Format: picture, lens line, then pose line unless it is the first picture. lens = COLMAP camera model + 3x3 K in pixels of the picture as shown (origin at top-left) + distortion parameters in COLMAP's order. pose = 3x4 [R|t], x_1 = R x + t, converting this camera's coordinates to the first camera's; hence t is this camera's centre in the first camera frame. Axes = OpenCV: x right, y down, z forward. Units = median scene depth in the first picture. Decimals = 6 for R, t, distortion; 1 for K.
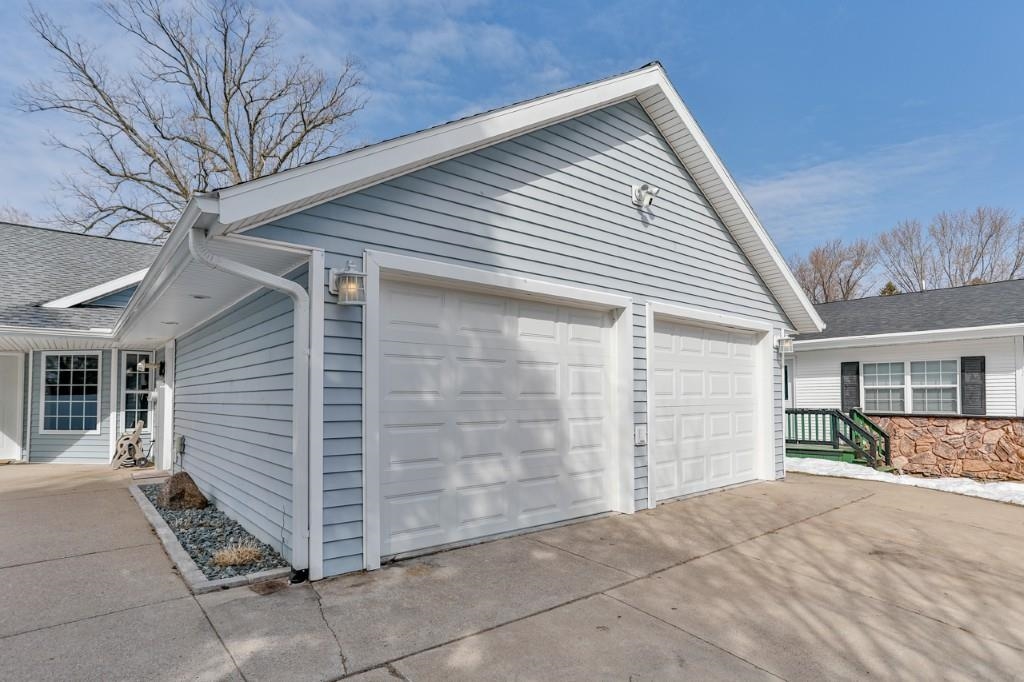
lens RADIAL K [[534.1, 0, 509.8], [0, 534.1, 379.9], [0, 0, 1]] dist [-0.003679, 0.001077]
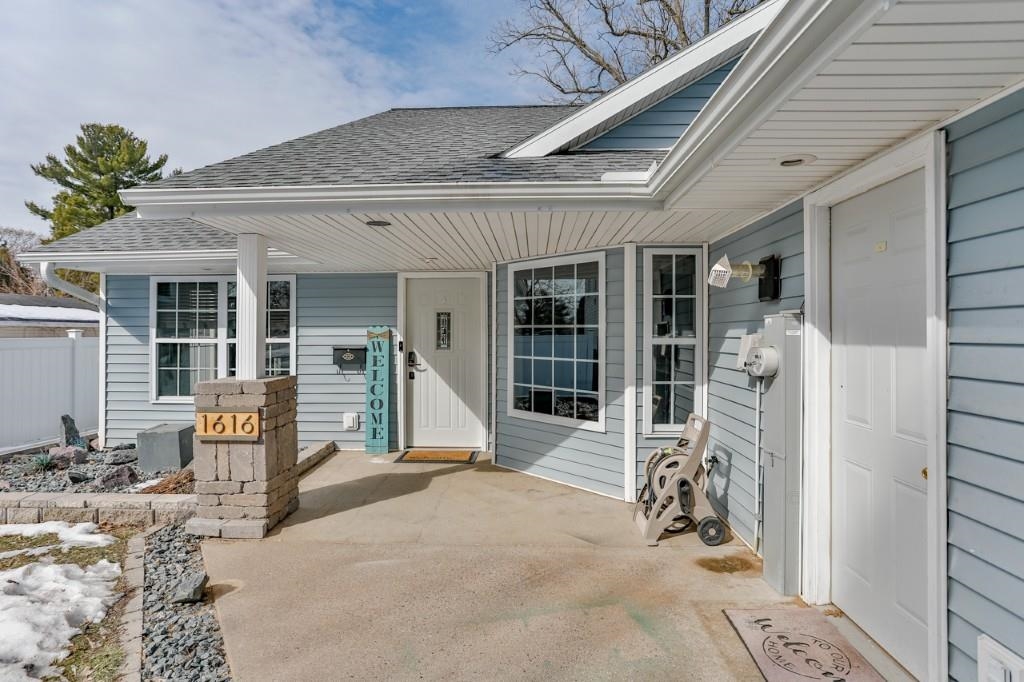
lens RADIAL K [[534.1, 0, 513.7], [0, 534.1, 332.8], [0, 0, 1]] dist [-0.003679, 0.001077]
pose [[0.749956, 0.005865, -0.661462, -0.519067], [0.020230, 0.999290, 0.031797, -0.000972], [0.661179, -0.037228, 0.749304, 0.599737]]
